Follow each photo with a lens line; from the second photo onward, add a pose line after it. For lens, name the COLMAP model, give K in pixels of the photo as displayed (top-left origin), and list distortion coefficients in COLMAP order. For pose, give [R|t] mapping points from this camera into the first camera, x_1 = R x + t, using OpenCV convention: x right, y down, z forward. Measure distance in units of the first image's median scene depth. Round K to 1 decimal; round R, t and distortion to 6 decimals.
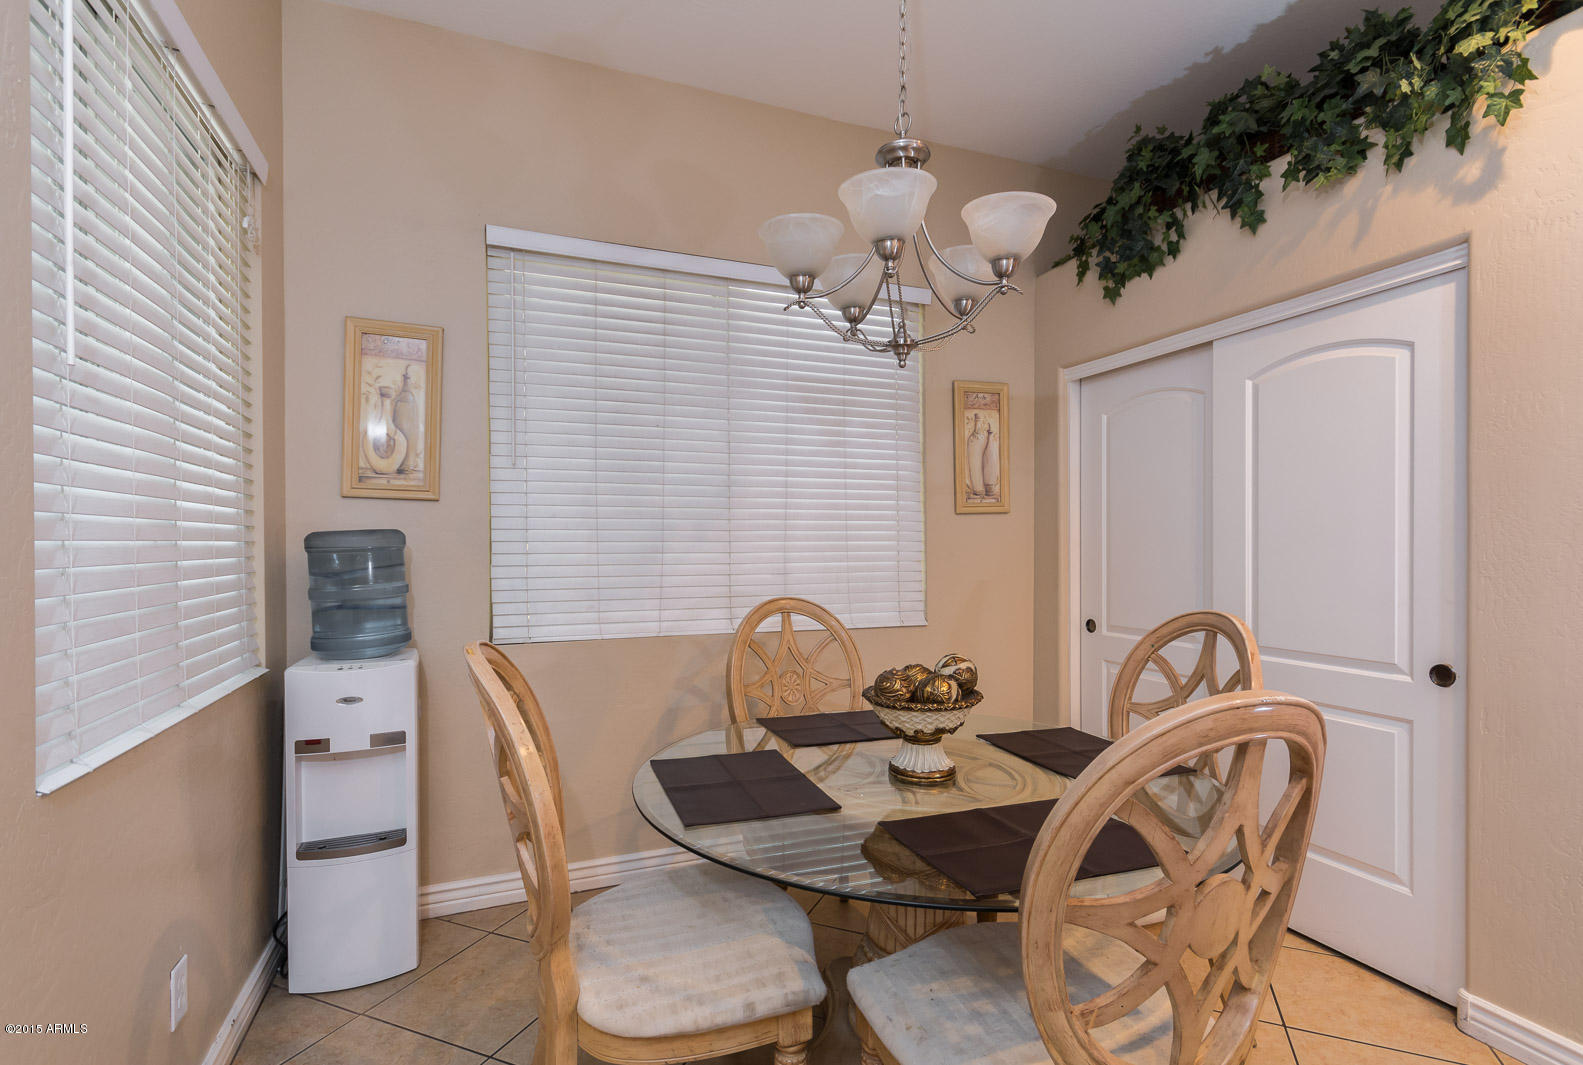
lens RADIAL K [[748.0, 0, 794.7], [0, 748.0, 547.4], [0, 0, 1]] dist [0.020748, -0.009415]
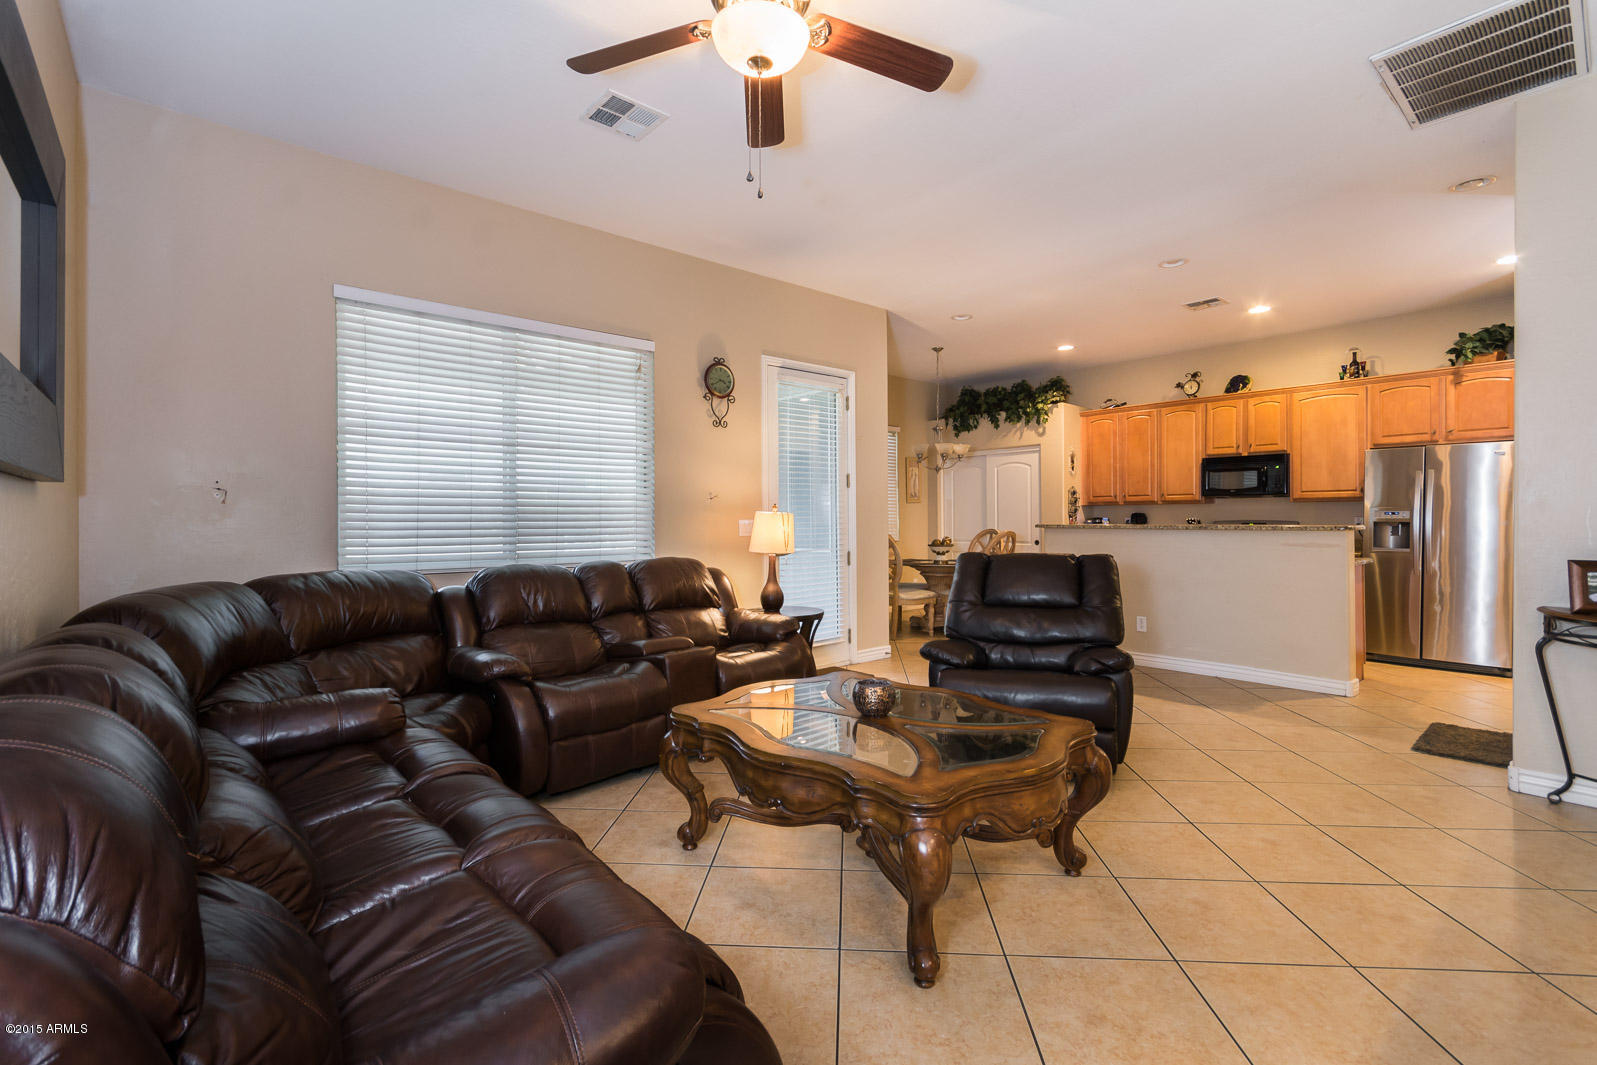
lens RADIAL K [[717.4, 0, 797.2], [0, 717.4, 515.6], [0, 0, 1]] dist [-0.000425, -0.000556]
pose [[0.947015, -0.000208, 0.321191, -1.546434], [0.003345, 0.999952, -0.009213, 0.042437], [-0.321173, 0.009799, 0.946970, -2.150822]]
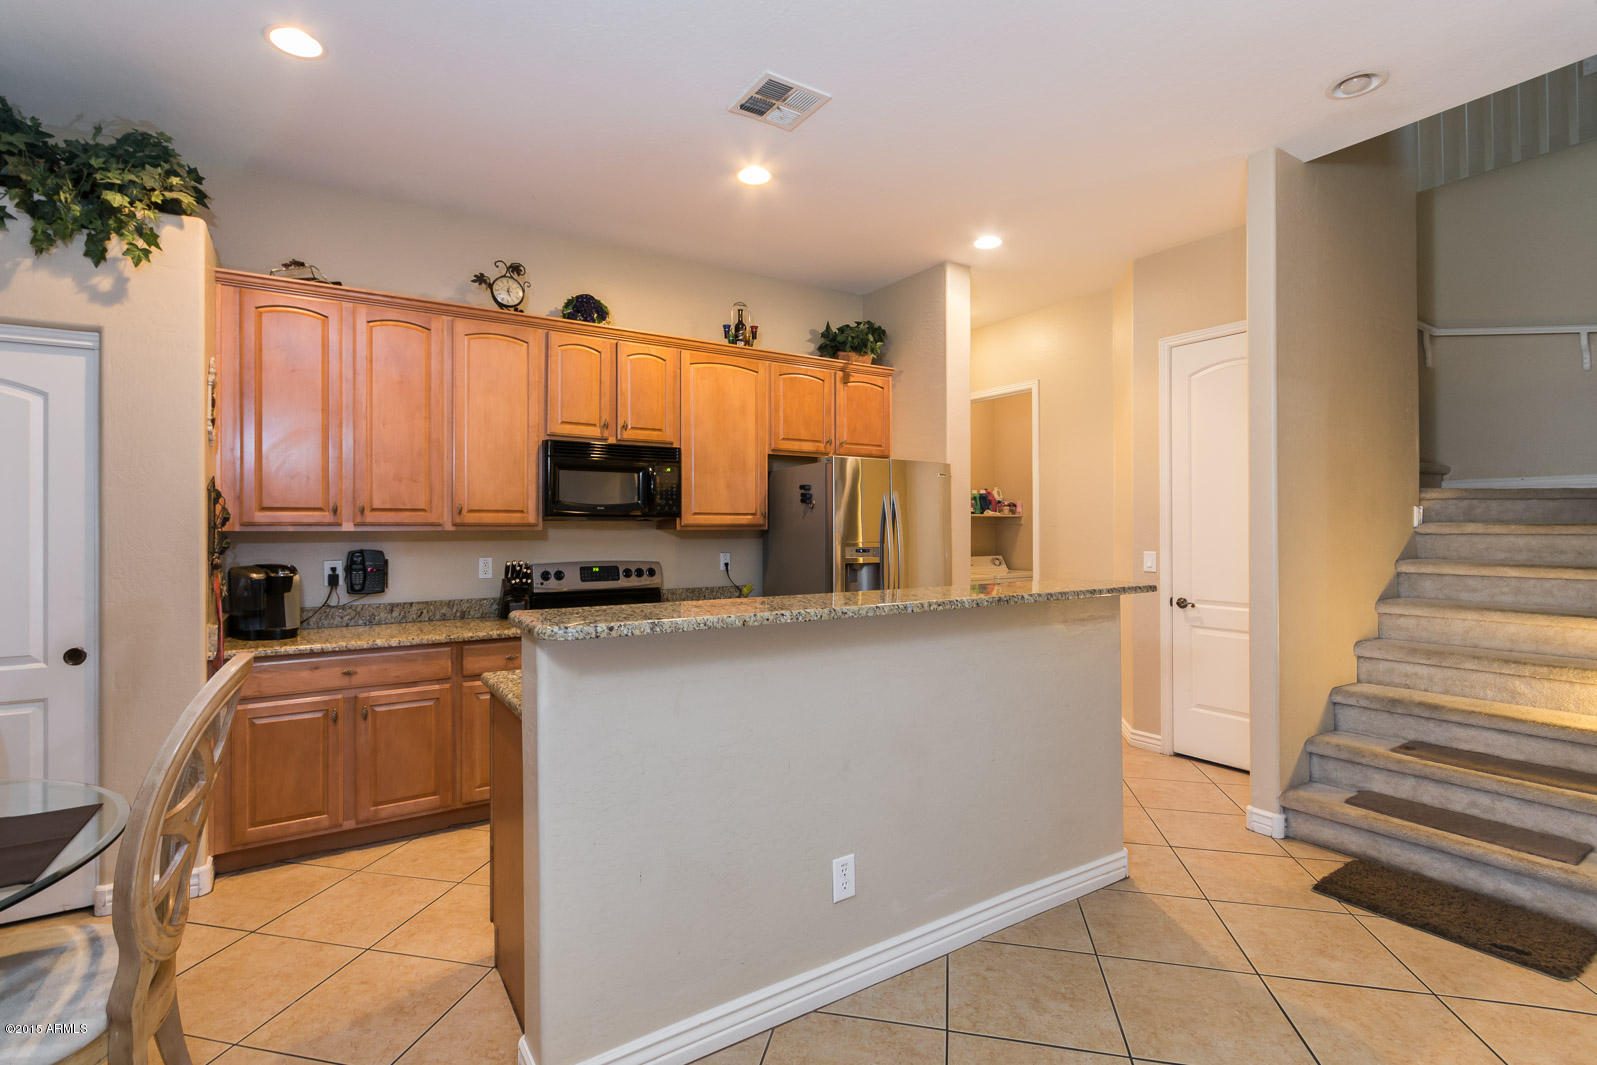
lens RADIAL K [[737.7, 0, 788.9], [0, 737.7, 527.6], [0, 0, 1]] dist [-0.001397, -0.000432]
pose [[-0.181417, 0.002115, 0.983404, -0.529443], [0.008080, 0.999967, -0.000660, -0.035396], [-0.983373, 0.007826, -0.181428, 0.020225]]
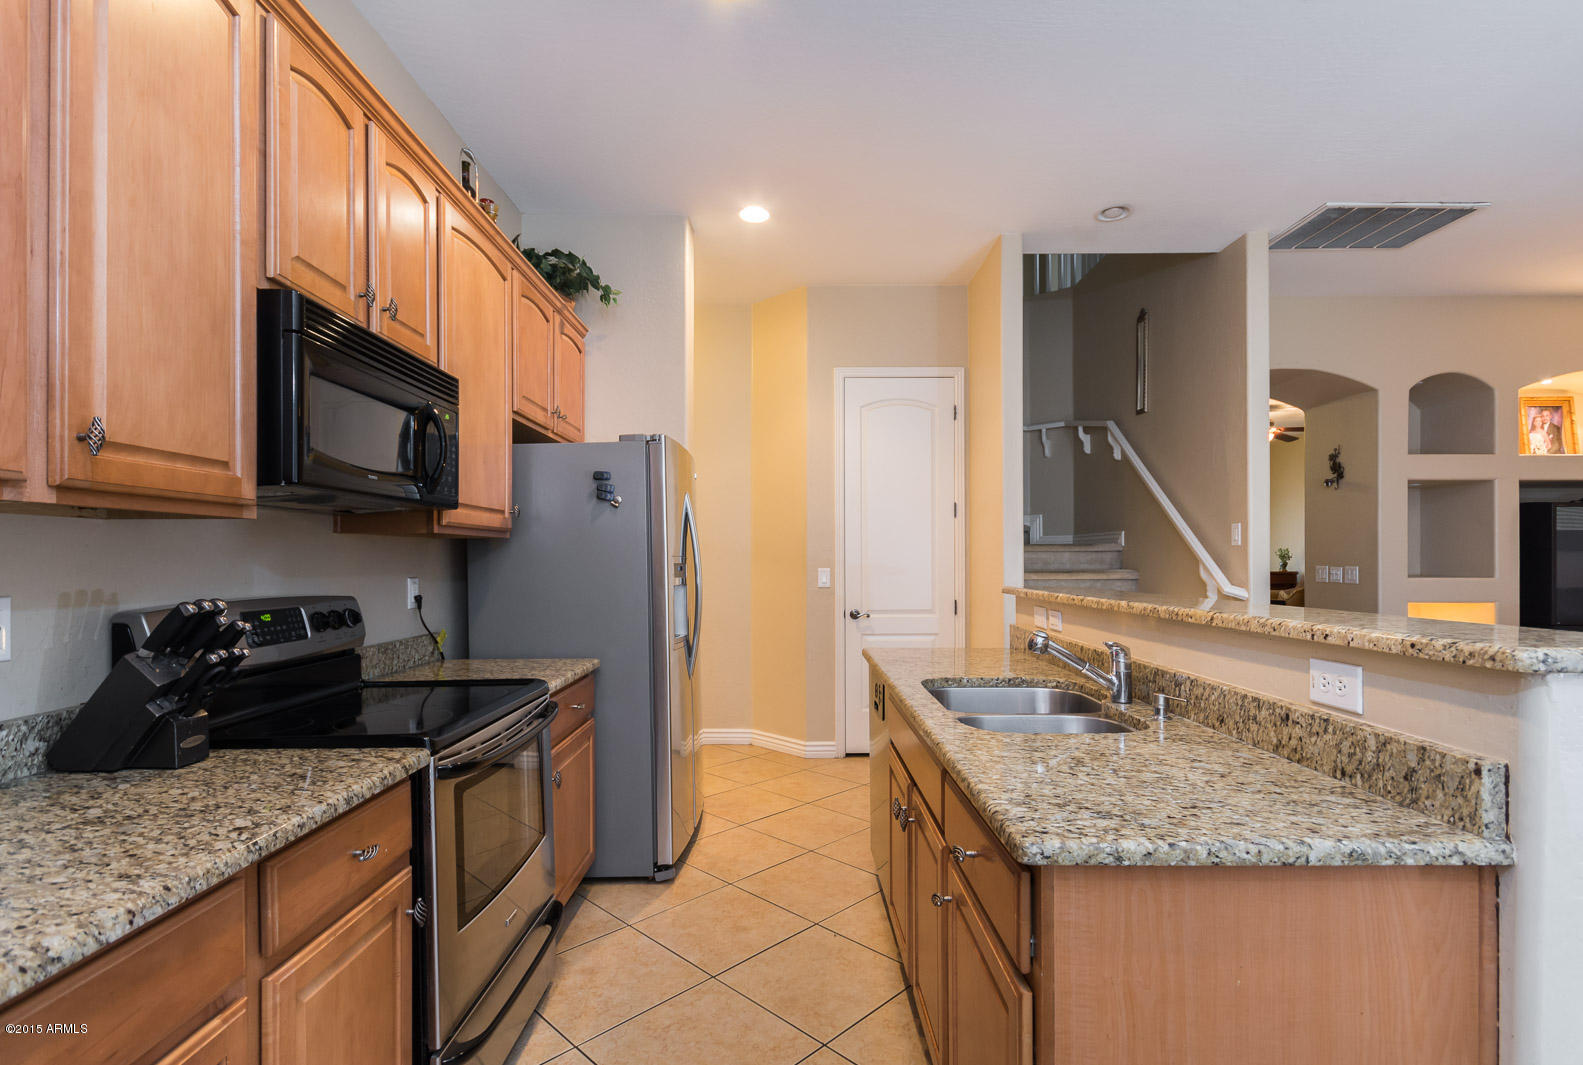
lens RADIAL K [[749.0, 0, 785.5], [0, 749.0, 561.4], [0, 0, 1]] dist [-0.000192, -0.000393]
pose [[-0.921884, 0.000558, 0.387465, 0.494849], [0.004332, 0.999951, 0.008866, -0.003513], [-0.387441, 0.009852, -0.921842, 0.673902]]
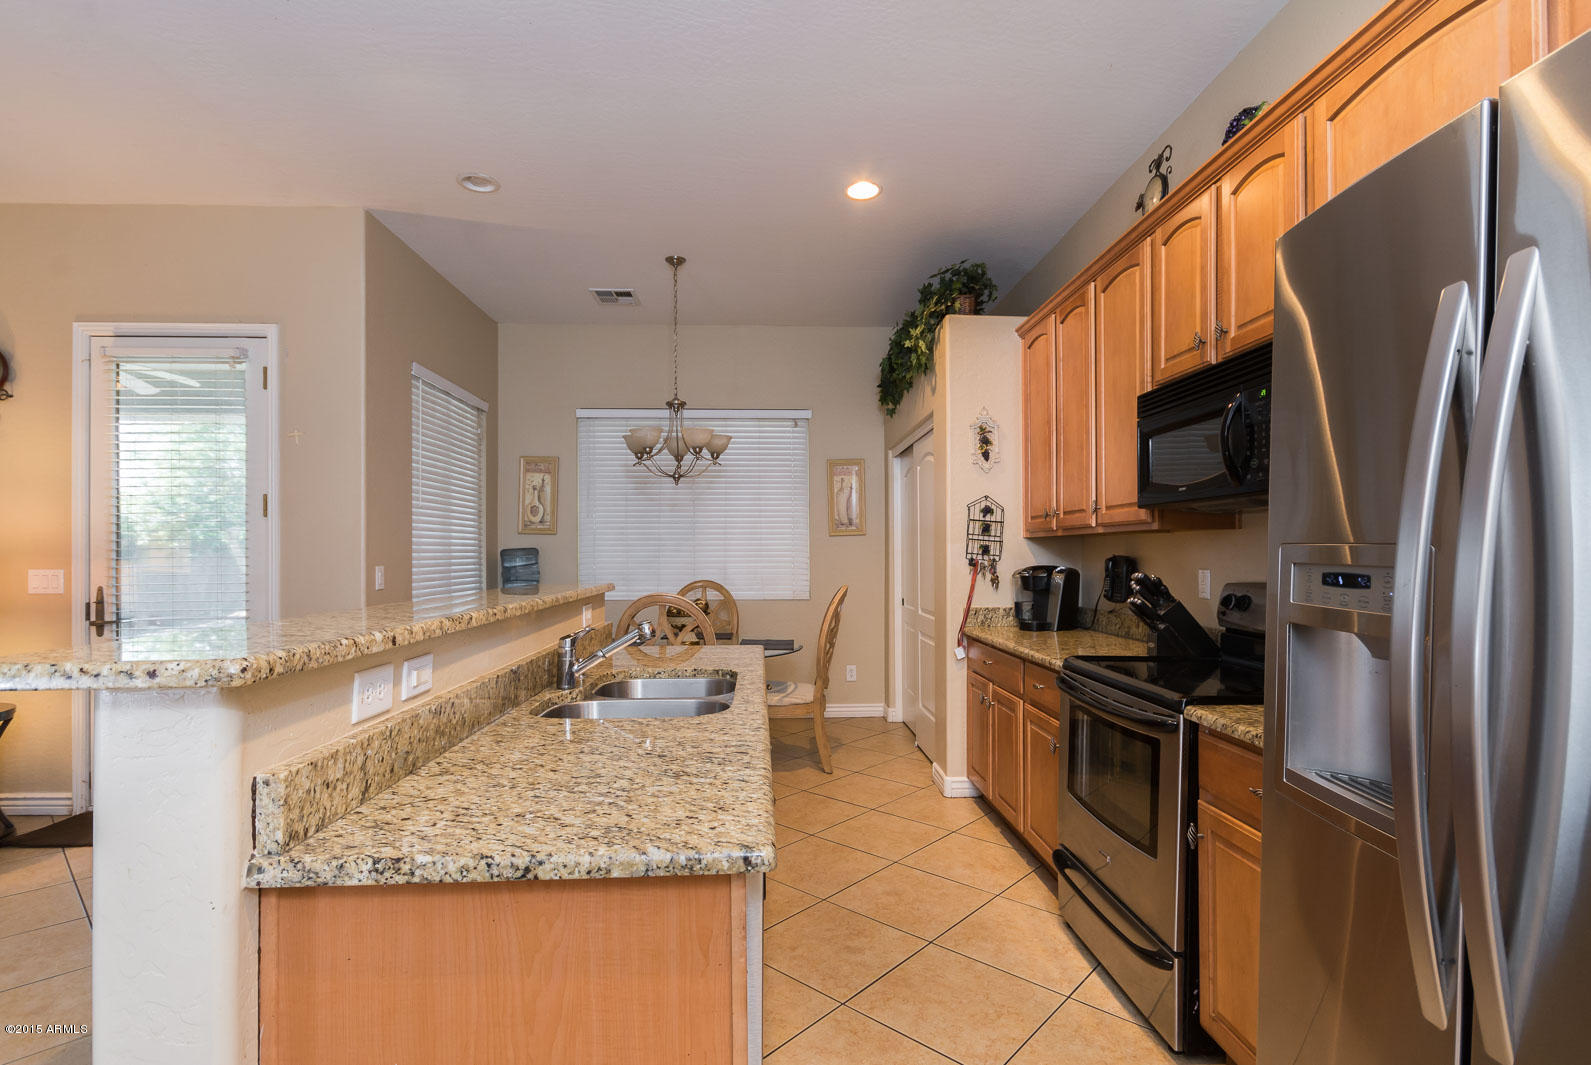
lens RADIAL K [[764.9, 0, 798.1], [0, 764.9, 549.7], [0, 0, 1]] dist [-0.000091, -0.000342]
pose [[0.944811, -0.003941, -0.327591, 1.028411], [0.000483, 0.999943, -0.010635, 0.007618], [0.327615, 0.009890, 0.944760, -0.985839]]
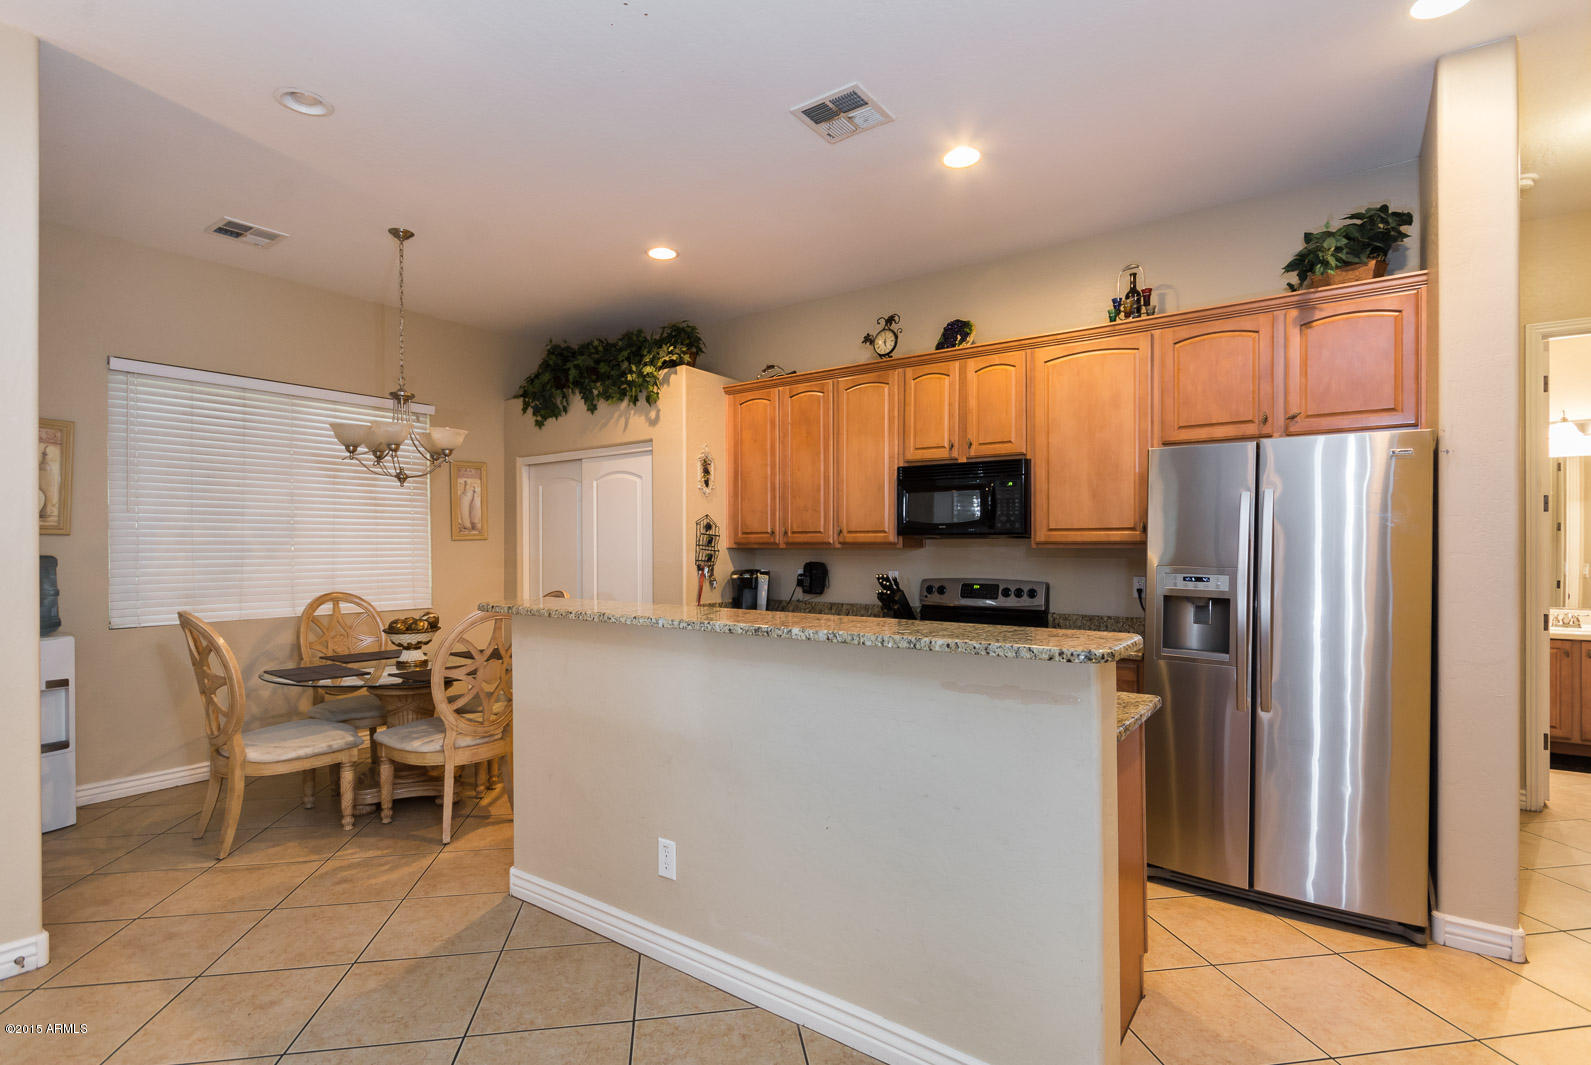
lens RADIAL K [[769.9, 0, 796.9], [0, 769.9, 543.4], [0, 0, 1]] dist [0.001761, 0.000829]
pose [[0.847153, 0.001678, 0.531346, -0.063258], [0.003365, 0.999958, -0.008523, -0.030376], [-0.531338, 0.009008, 0.847112, -1.207614]]
